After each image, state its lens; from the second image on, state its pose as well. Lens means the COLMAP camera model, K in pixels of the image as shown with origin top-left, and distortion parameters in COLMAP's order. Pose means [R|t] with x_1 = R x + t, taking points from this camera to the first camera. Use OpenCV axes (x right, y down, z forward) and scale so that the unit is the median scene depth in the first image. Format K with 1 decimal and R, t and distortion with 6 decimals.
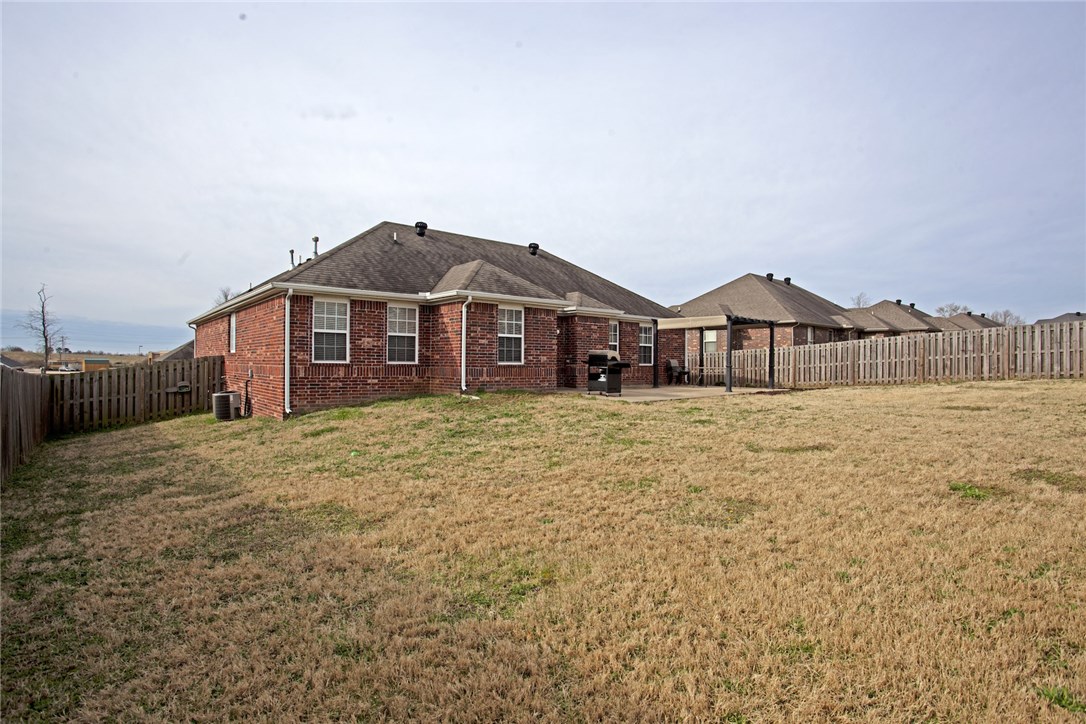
lens RADIAL K [[536.7, 0, 541.9], [0, 536.7, 362.0], [0, 0, 1]] dist [-0.064262, 0.016300]
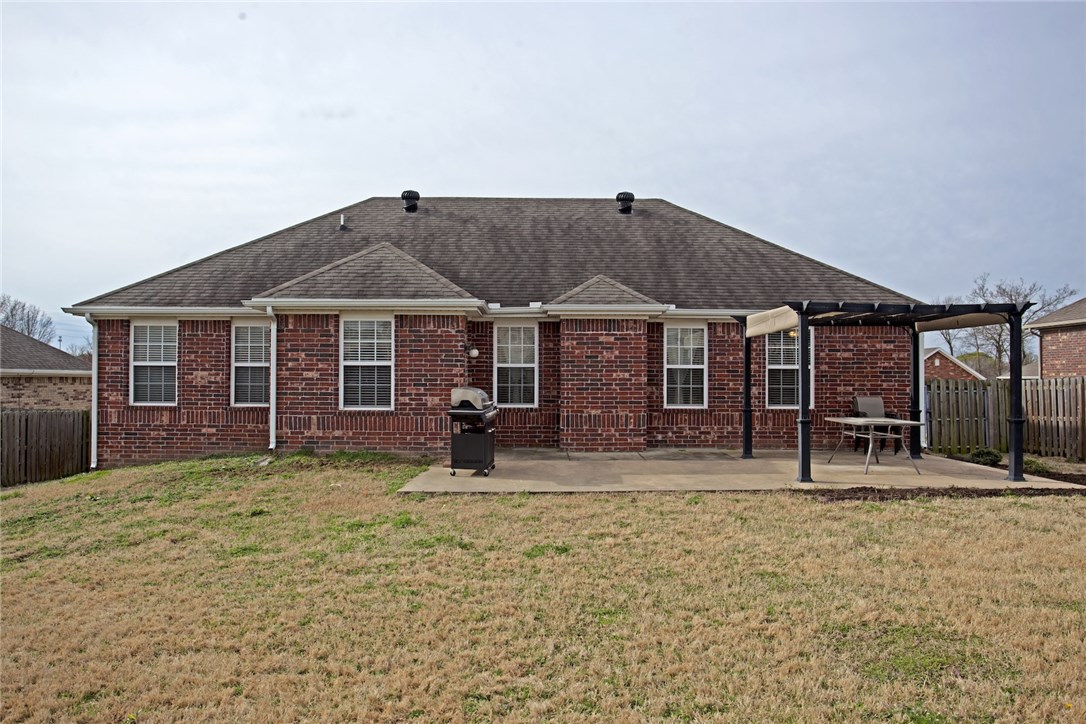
lens RADIAL K [[795.9, 0, 544.2], [0, 795.9, 360.2], [0, 0, 1]] dist [0.000273, -0.000001]
pose [[0.766691, -0.018149, -0.641760, 0.672660], [0.003374, 0.999700, -0.024240, -0.029452], [0.642008, 0.016419, 0.766522, 0.423778]]
